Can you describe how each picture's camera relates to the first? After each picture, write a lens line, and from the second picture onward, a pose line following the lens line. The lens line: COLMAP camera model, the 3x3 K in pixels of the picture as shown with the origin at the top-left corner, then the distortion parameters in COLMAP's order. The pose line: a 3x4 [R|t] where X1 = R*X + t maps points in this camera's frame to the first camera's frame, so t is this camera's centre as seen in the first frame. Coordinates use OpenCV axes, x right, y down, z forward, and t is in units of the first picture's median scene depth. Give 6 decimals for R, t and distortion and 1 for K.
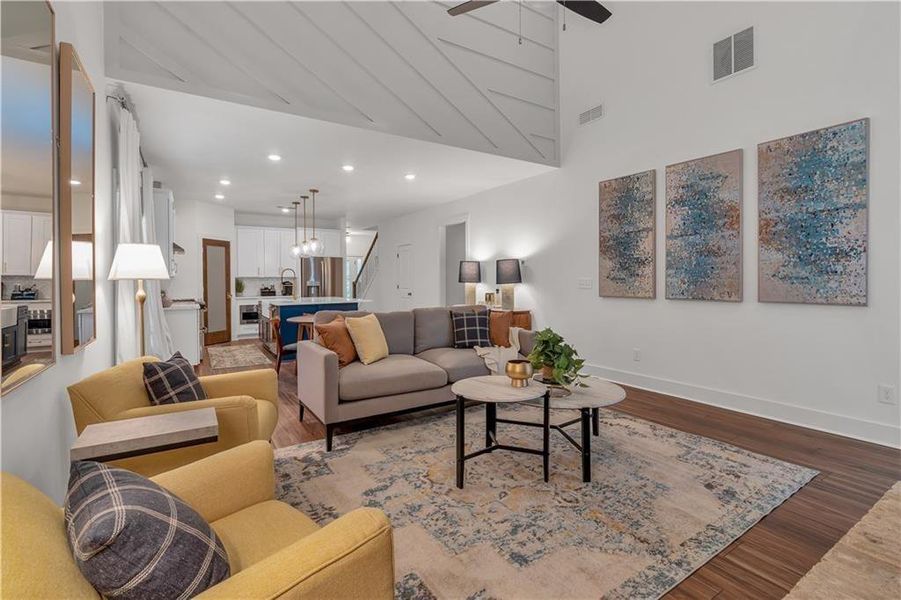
lens RADIAL K [[412.3, 0, 465.2], [0, 412.3, 288.9], [0, 0, 1]] dist [-0.005237, -0.002615]
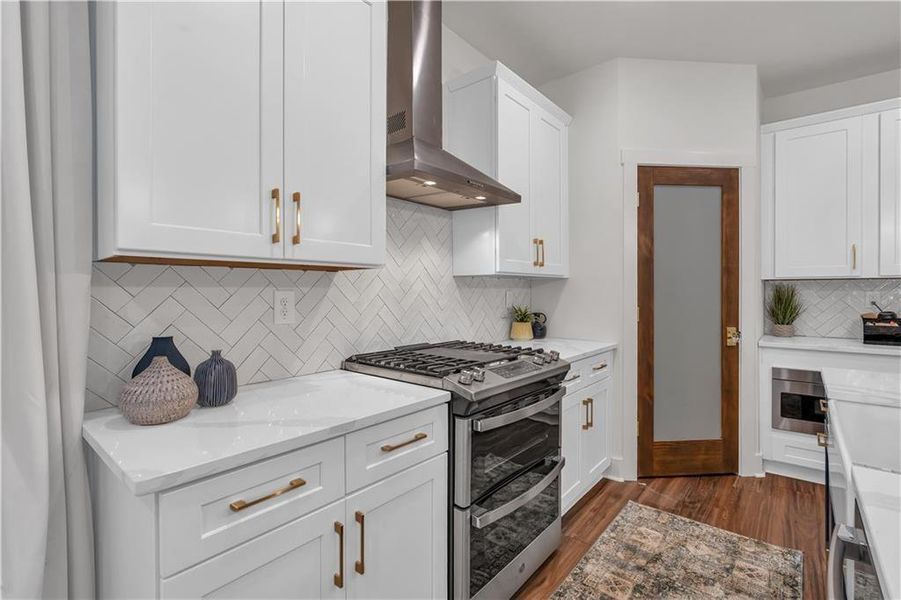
lens RADIAL K [[412.3, 0, 433.2], [0, 412.3, 295.3], [0, 0, 1]] dist [-0.005237, -0.002615]
pose [[0.257279, 0.008930, -0.966296, -0.570256], [-0.015796, 0.999863, 0.005034, -0.022806], [0.966208, 0.013968, 0.257385, 1.219396]]
